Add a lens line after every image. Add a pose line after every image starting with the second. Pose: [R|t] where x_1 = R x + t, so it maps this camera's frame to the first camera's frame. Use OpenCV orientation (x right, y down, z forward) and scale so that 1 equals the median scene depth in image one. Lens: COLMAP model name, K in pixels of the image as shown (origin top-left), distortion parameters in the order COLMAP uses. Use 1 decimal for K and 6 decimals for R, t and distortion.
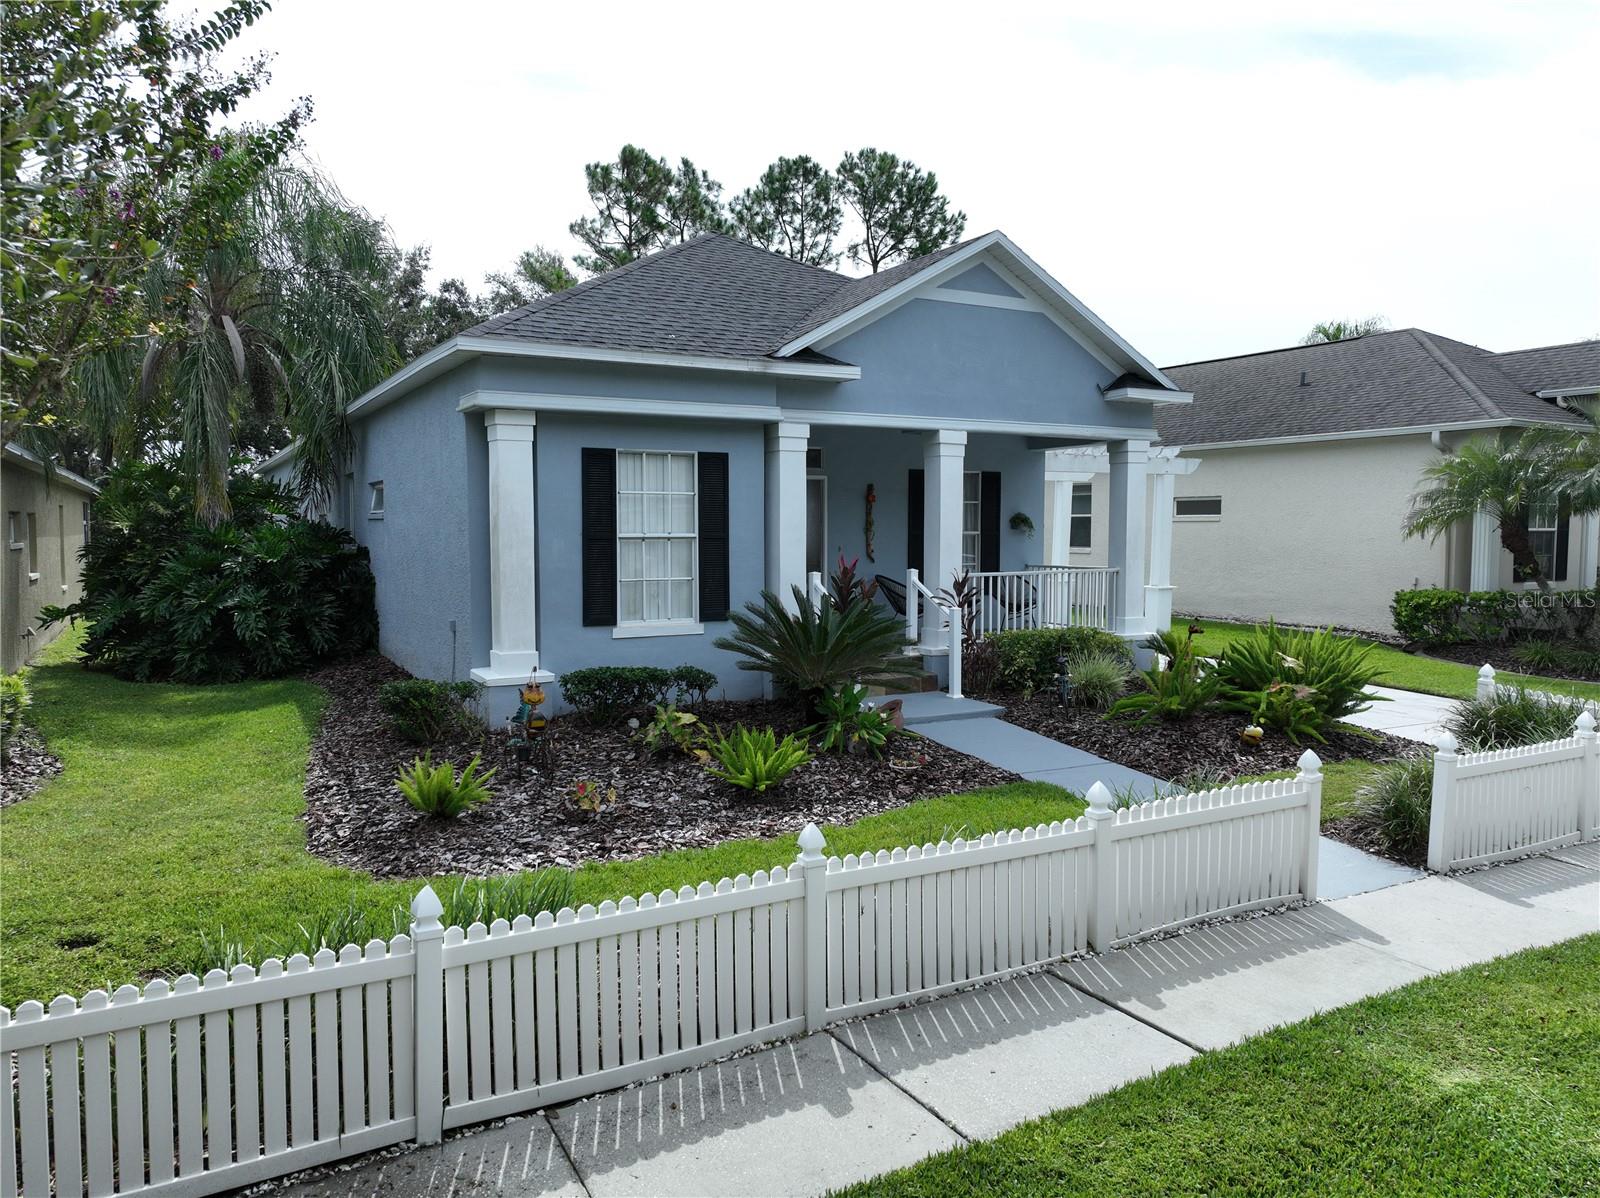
lens RADIAL K [[1139.1, 0, 808.2], [0, 1139.1, 599.6], [0, 0, 1]] dist [-0.005162, 0.023221]
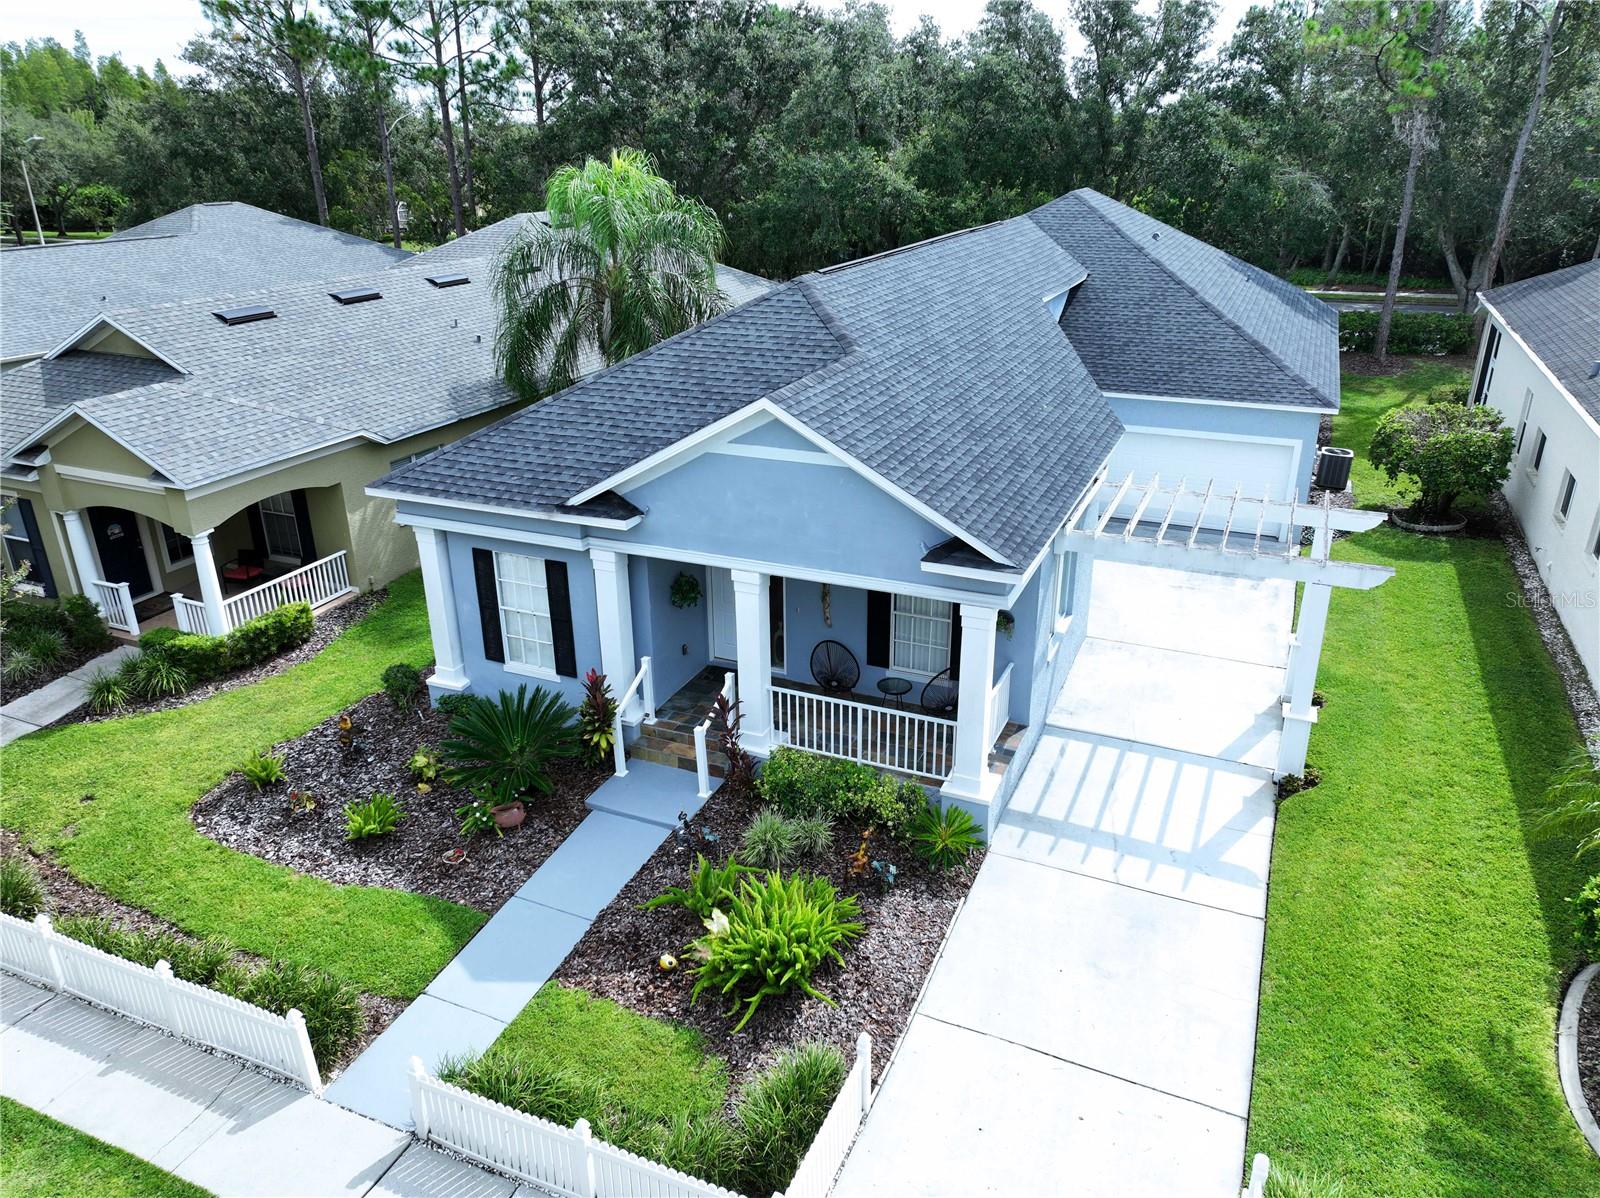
lens RADIAL K [[1139.1, 0, 807.7], [0, 1139.1, 606.4], [0, 0, 1]] dist [-0.005162, 0.023221]
pose [[0.601116, 0.307358, -0.737693, 1.128158], [-0.044957, 0.934627, 0.352777, -0.582390], [0.797896, -0.178896, 0.575637, 0.484253]]
